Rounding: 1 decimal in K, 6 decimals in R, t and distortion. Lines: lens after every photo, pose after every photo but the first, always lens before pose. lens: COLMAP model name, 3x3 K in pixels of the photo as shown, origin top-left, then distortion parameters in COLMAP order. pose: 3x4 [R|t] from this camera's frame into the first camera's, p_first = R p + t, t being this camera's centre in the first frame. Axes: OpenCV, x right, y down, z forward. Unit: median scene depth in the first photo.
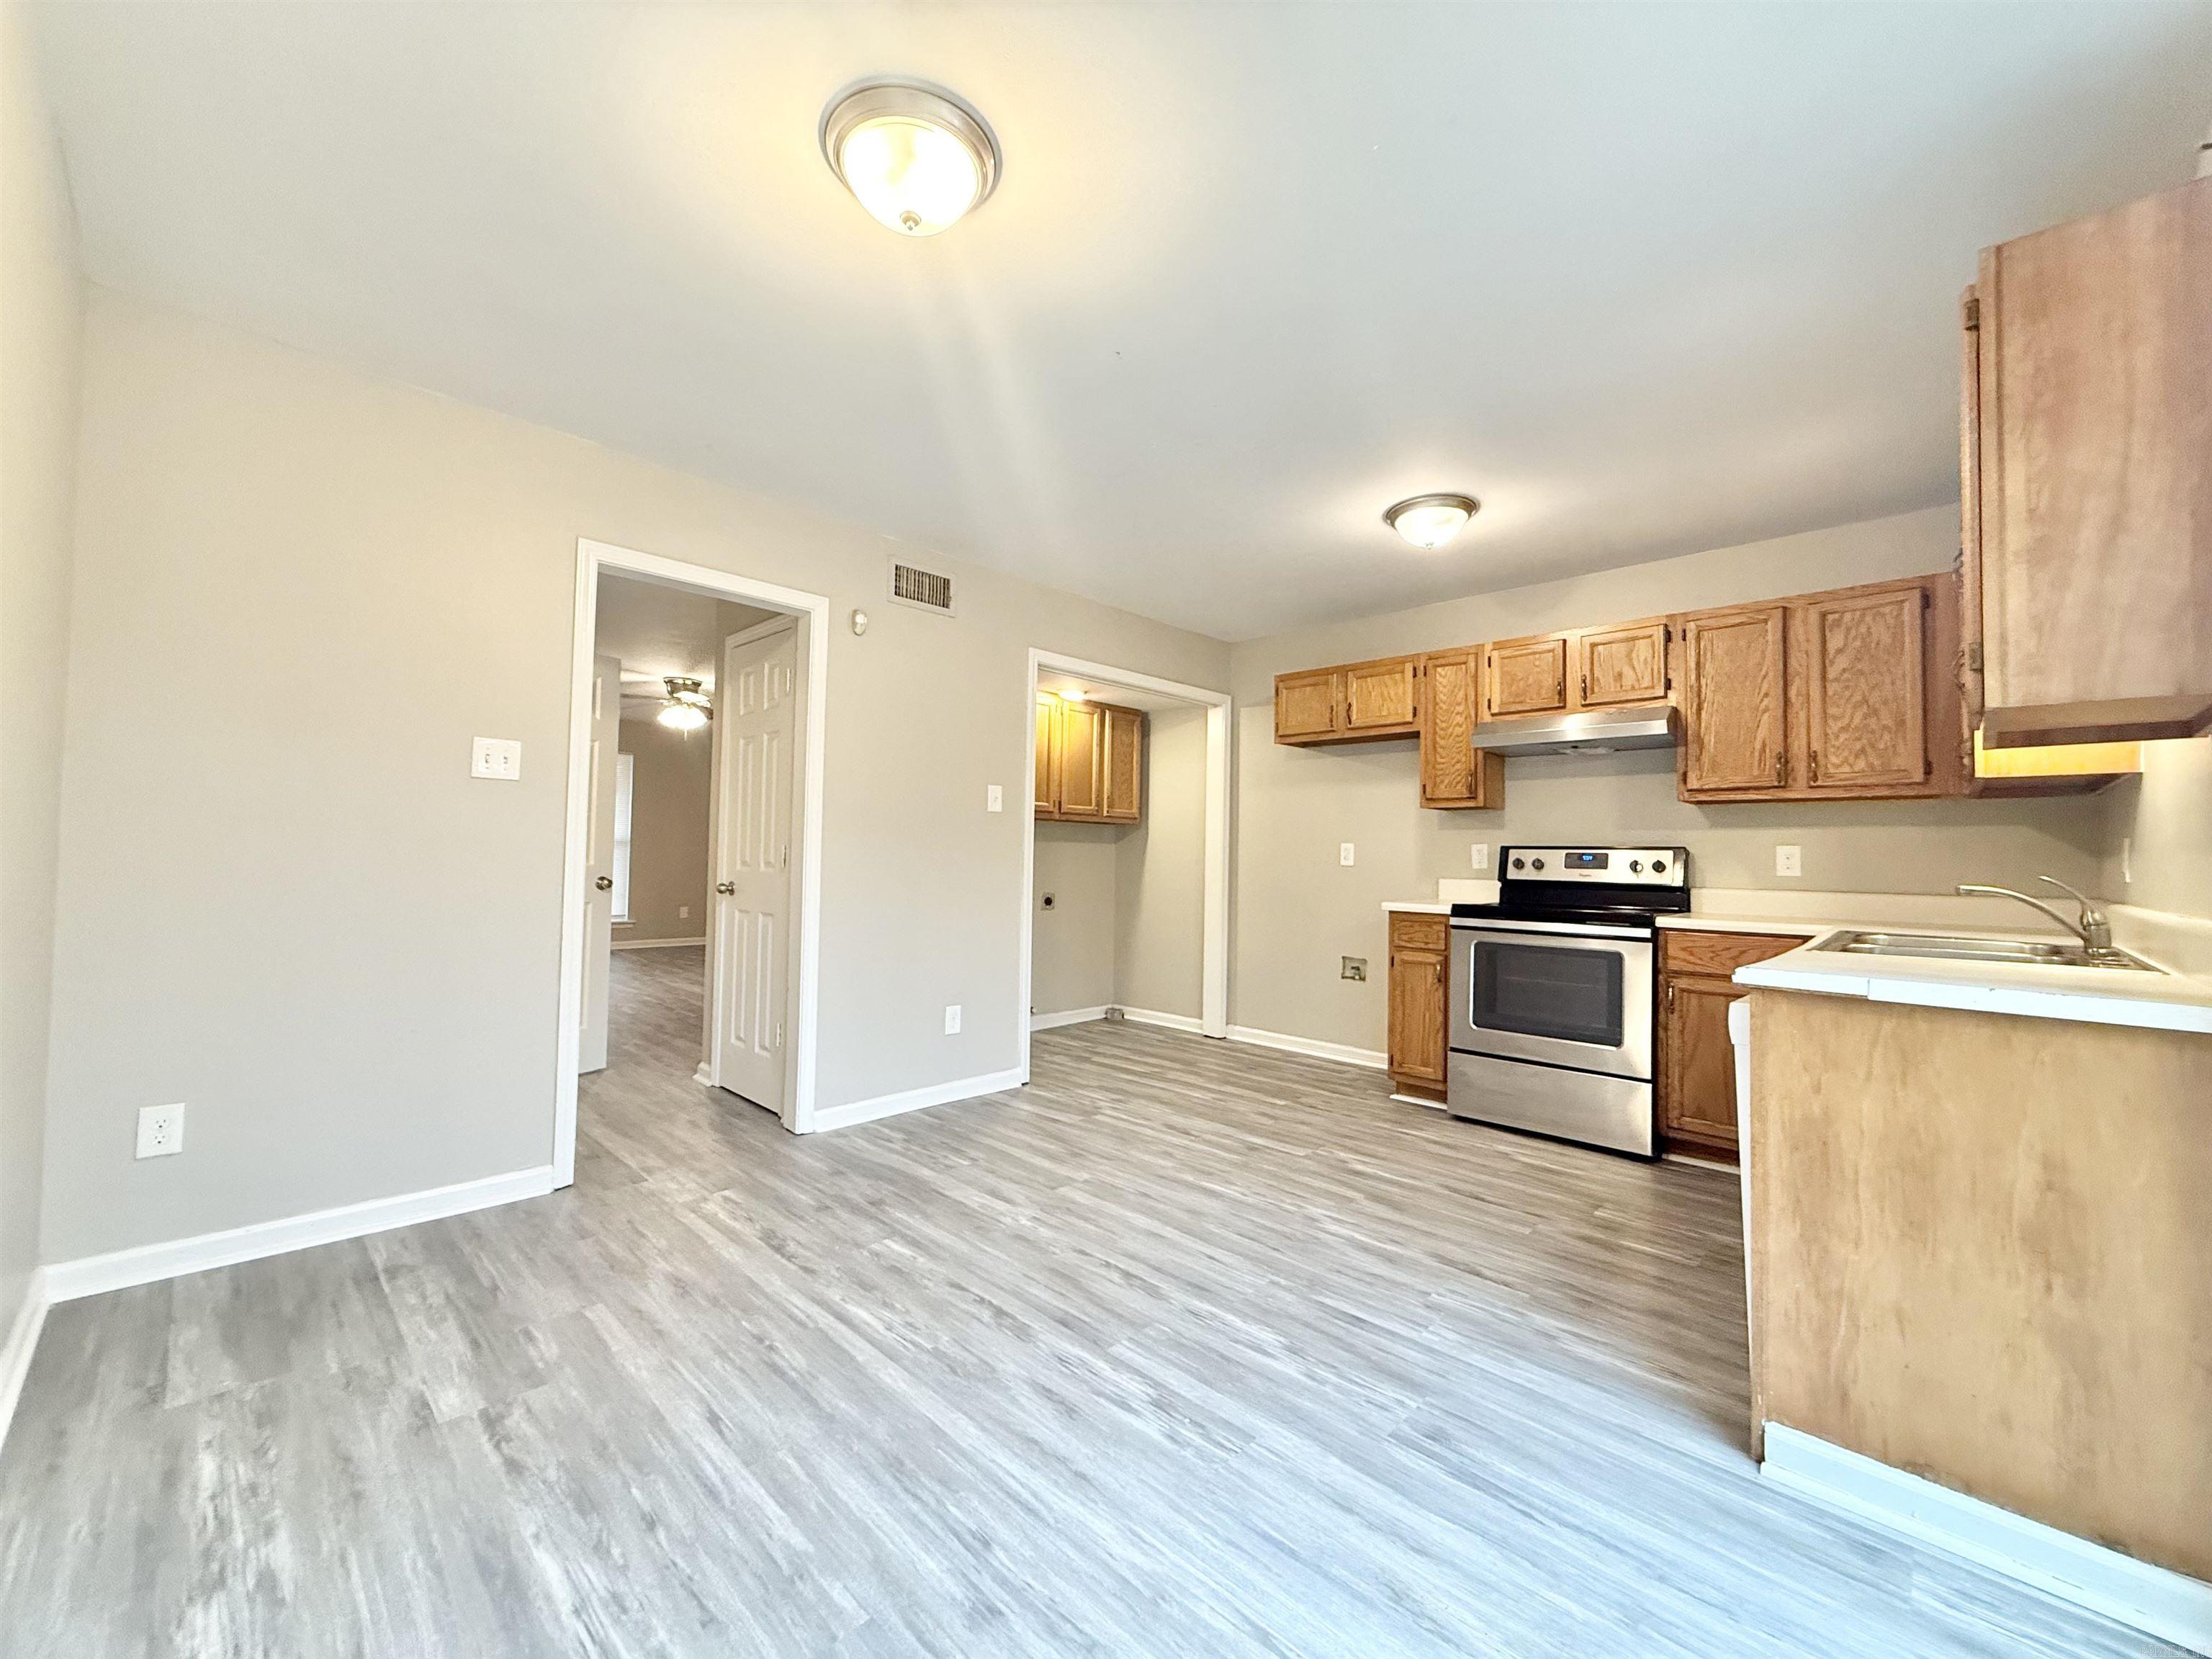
lens RADIAL K [[874.8, 0, 1099.1], [0, 874.8, 830.5], [0, 0, 1]] dist [-0.000324, 0.000250]
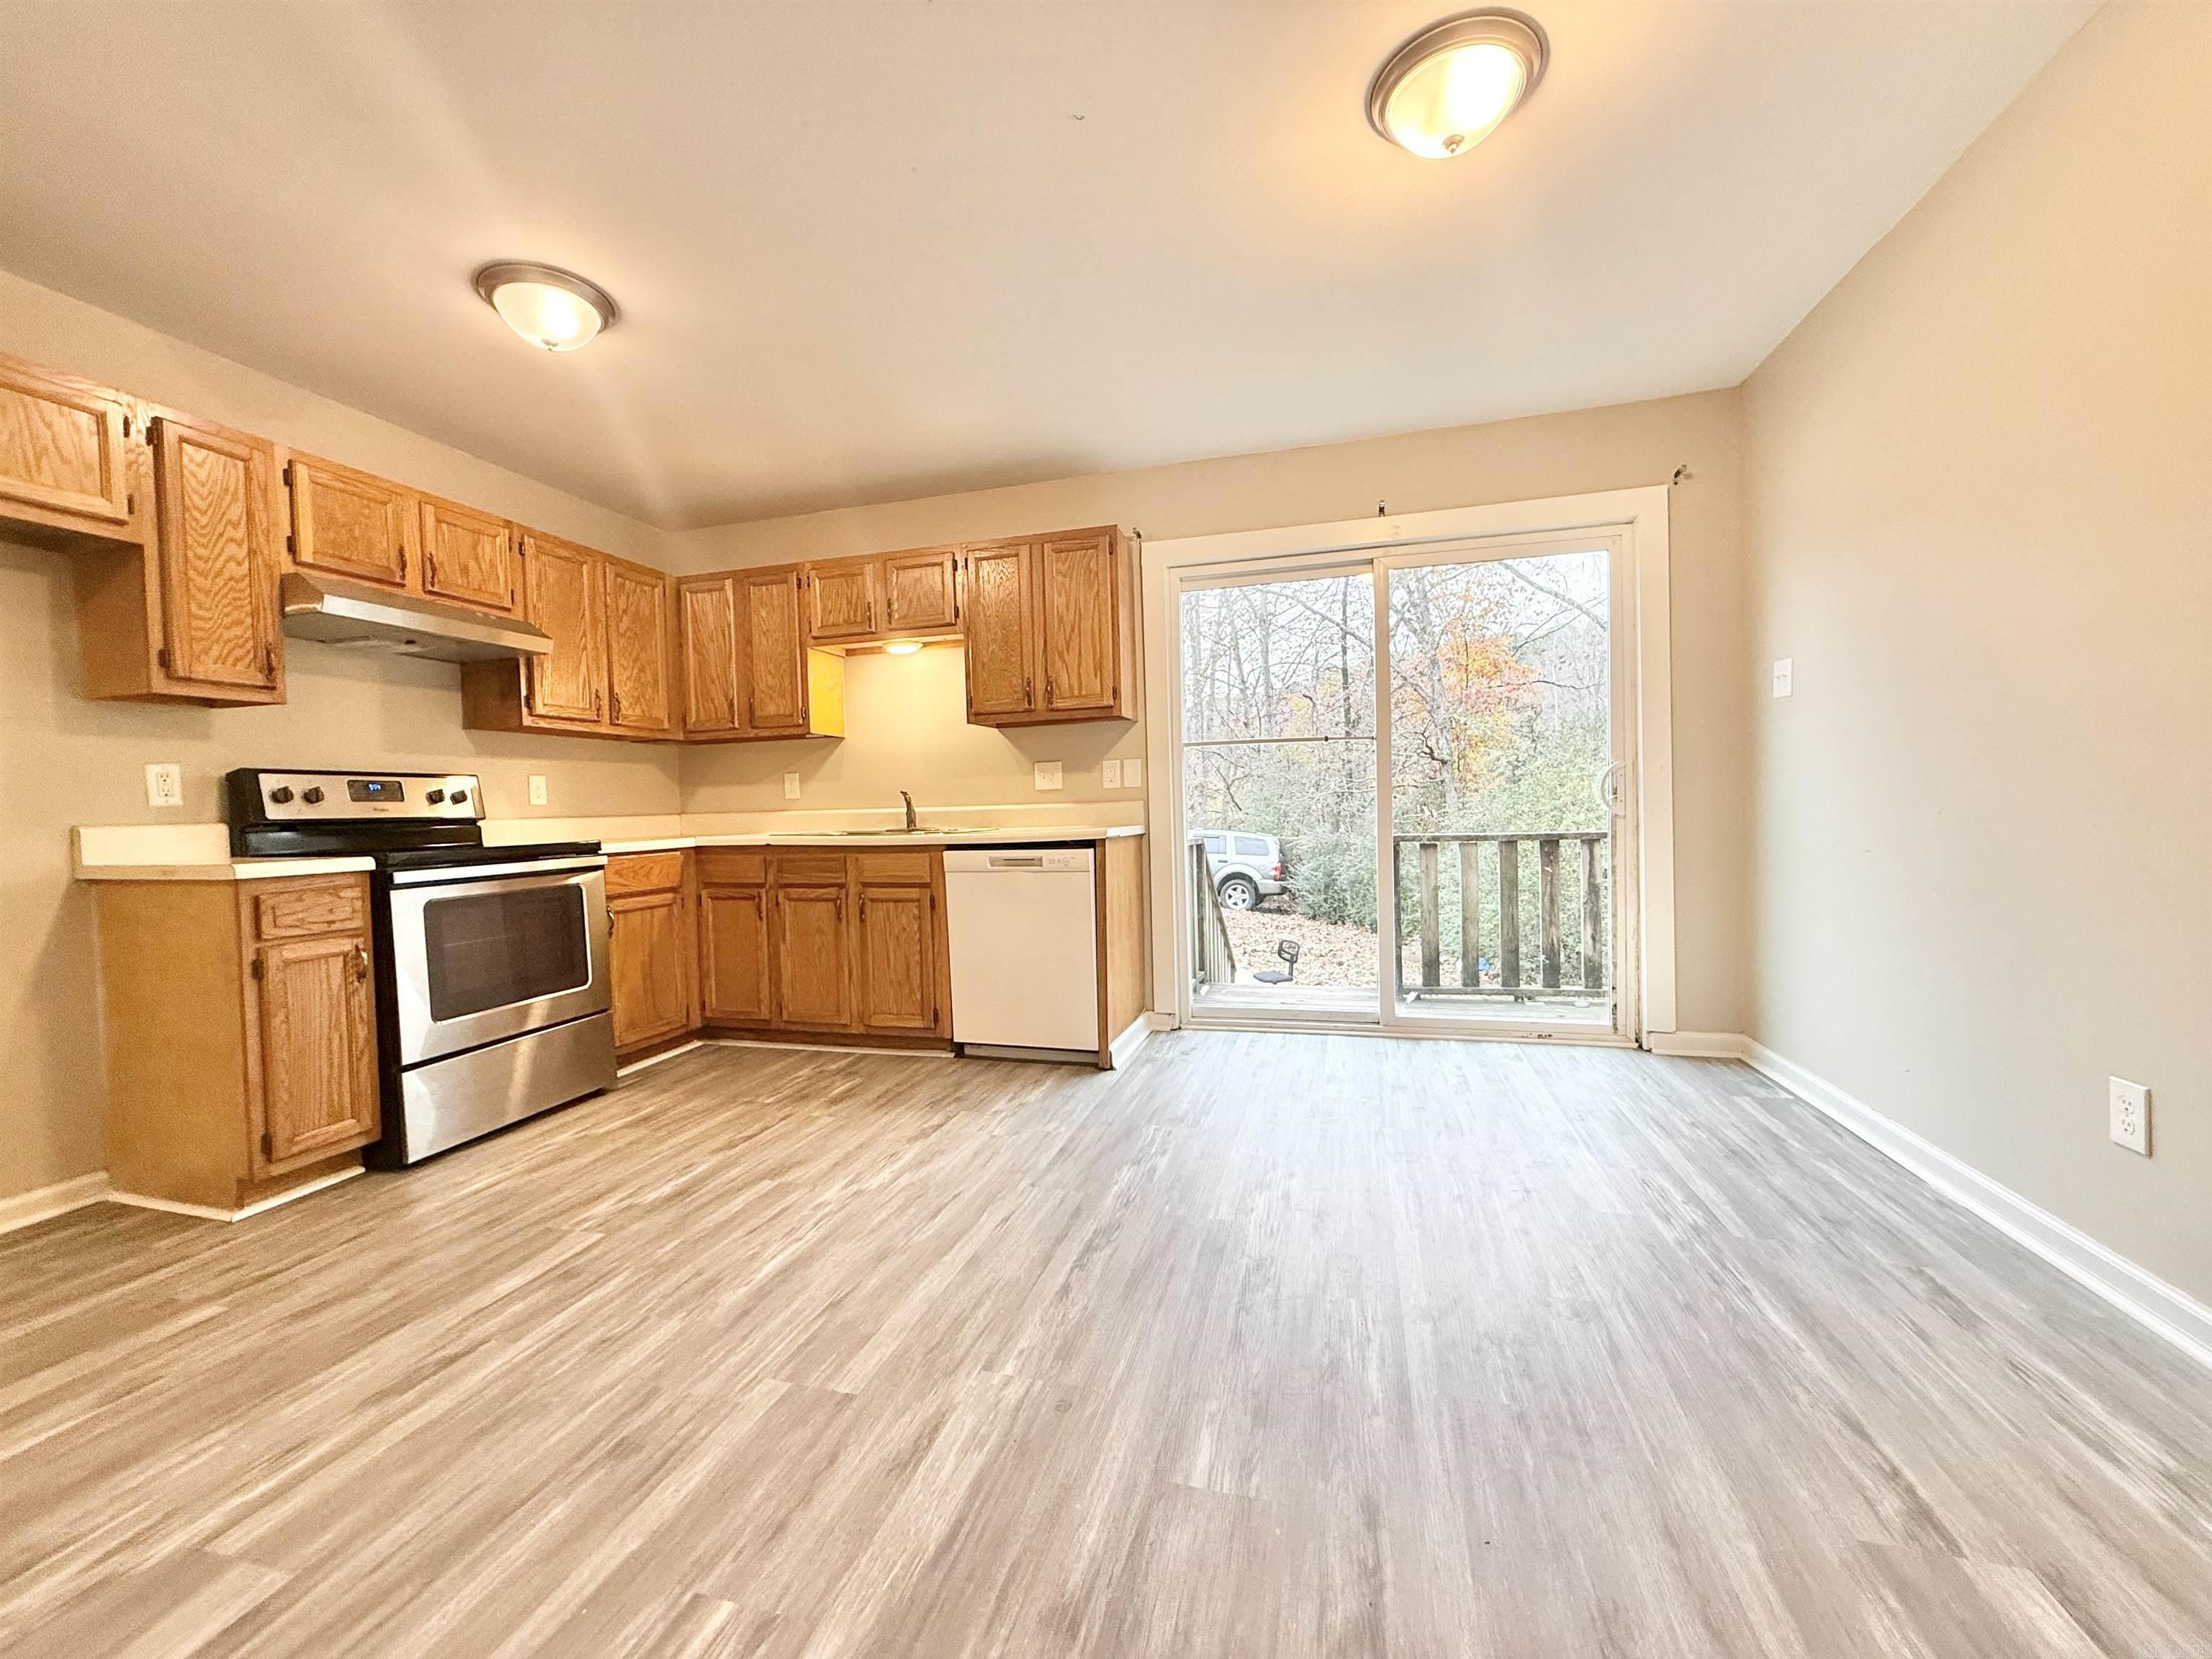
lens RADIAL K [[874.8, 0, 1098.8], [0, 874.8, 827.7], [0, 0, 1]] dist [-0.000324, 0.000250]
pose [[-0.480423, -0.025256, 0.876673, -0.543755], [-0.007775, 0.999669, 0.024538, 0.057009], [-0.877002, 0.004973, -0.480460, 1.071422]]
